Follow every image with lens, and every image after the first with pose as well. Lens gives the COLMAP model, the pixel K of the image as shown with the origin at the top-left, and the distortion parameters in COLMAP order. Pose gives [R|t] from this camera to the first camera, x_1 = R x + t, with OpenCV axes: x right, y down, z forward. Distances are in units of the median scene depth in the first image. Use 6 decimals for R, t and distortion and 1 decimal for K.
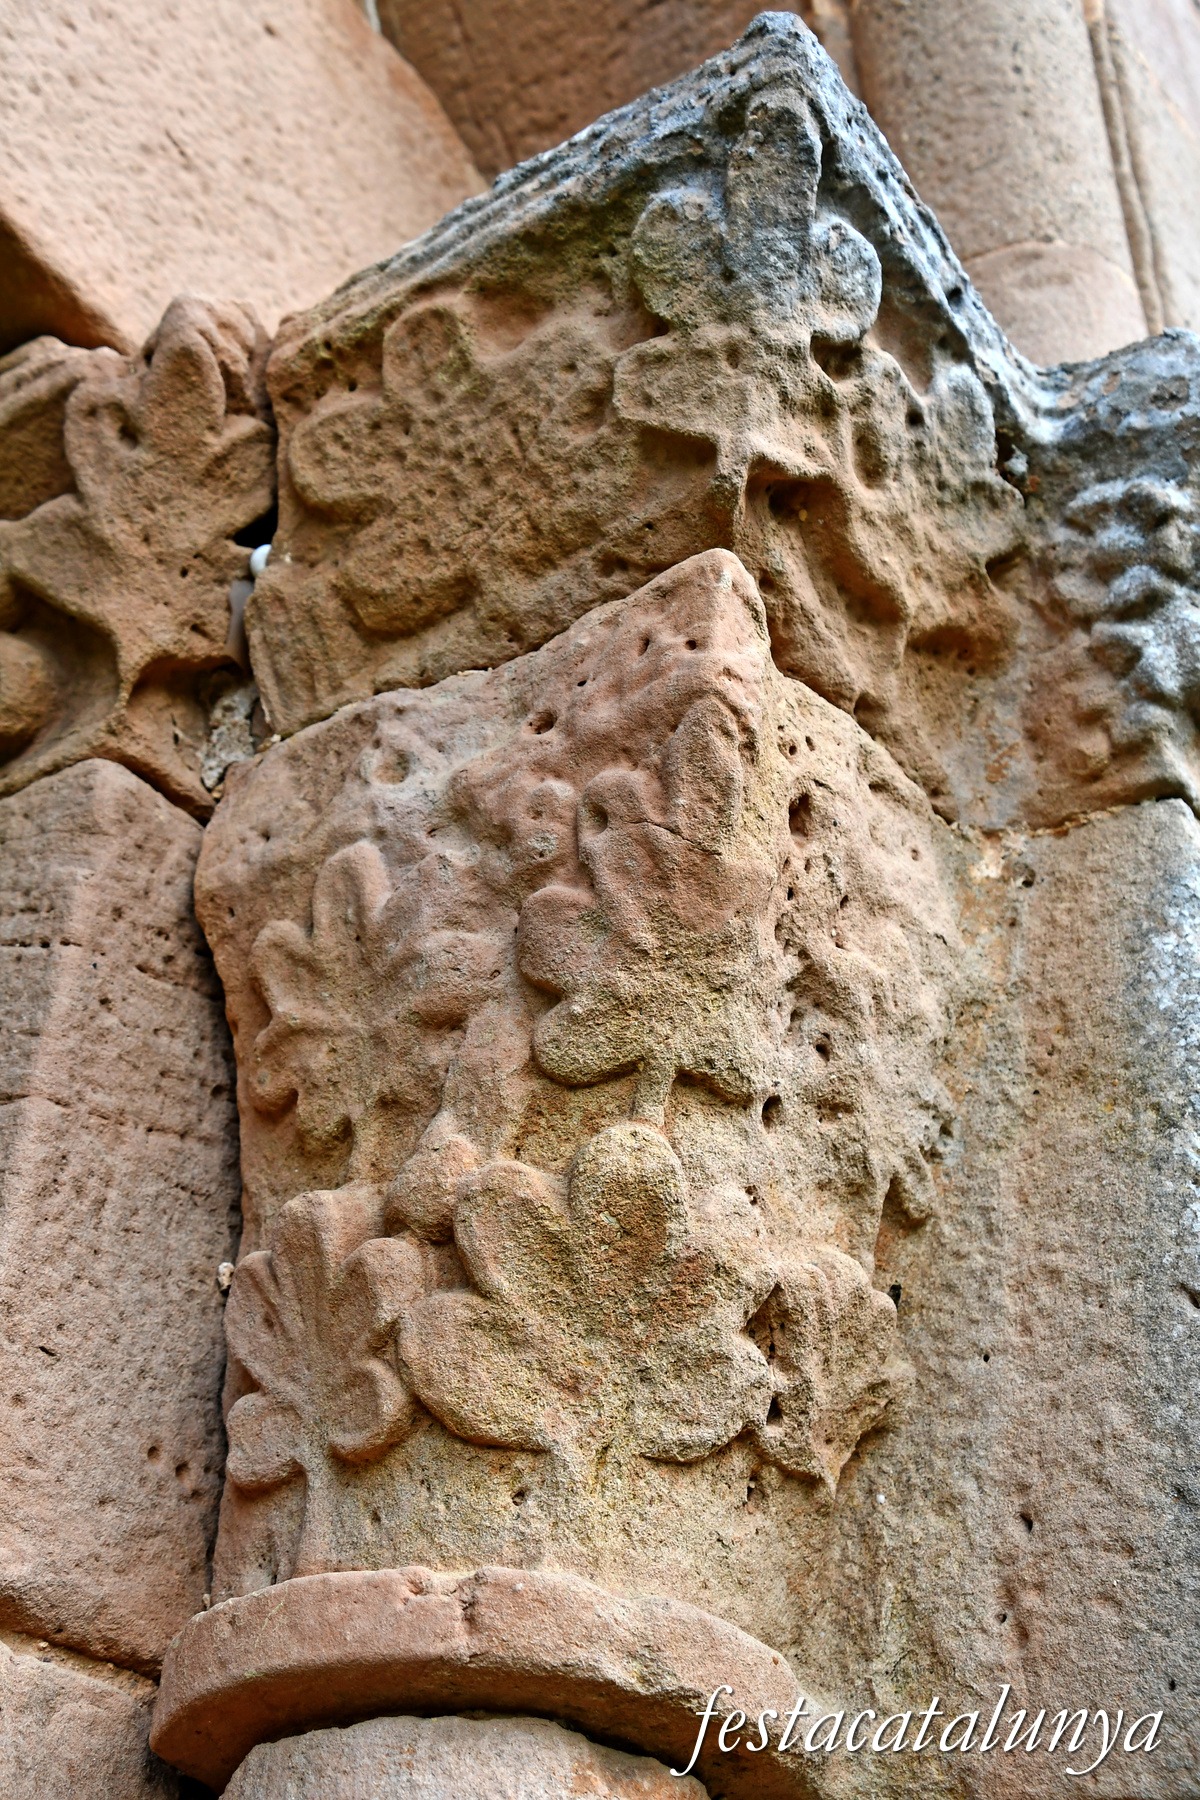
lens RADIAL K [[2306.1, 0, 596.9], [0, 2306.1, 905.4], [0, 0, 1]] dist [0.134480, 0.000000]
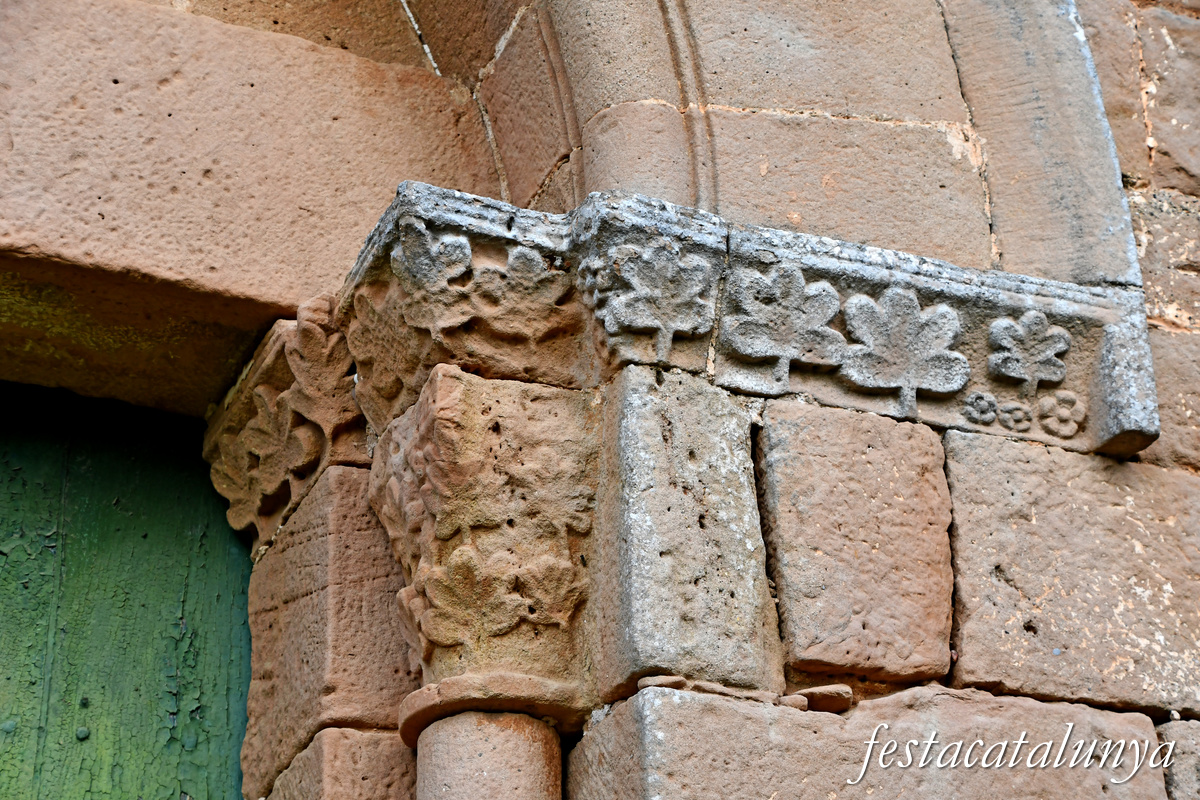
lens RADIAL K [[2763.8, 0, 596.4], [0, 2763.8, 427.9], [0, 0, 1]] dist [0.664452, 0.000000]
pose [[0.837391, -0.315513, -0.446349, 1.883867], [0.387136, 0.918818, 0.076812, -0.277360], [0.385878, -0.237120, 0.891556, -2.310822]]
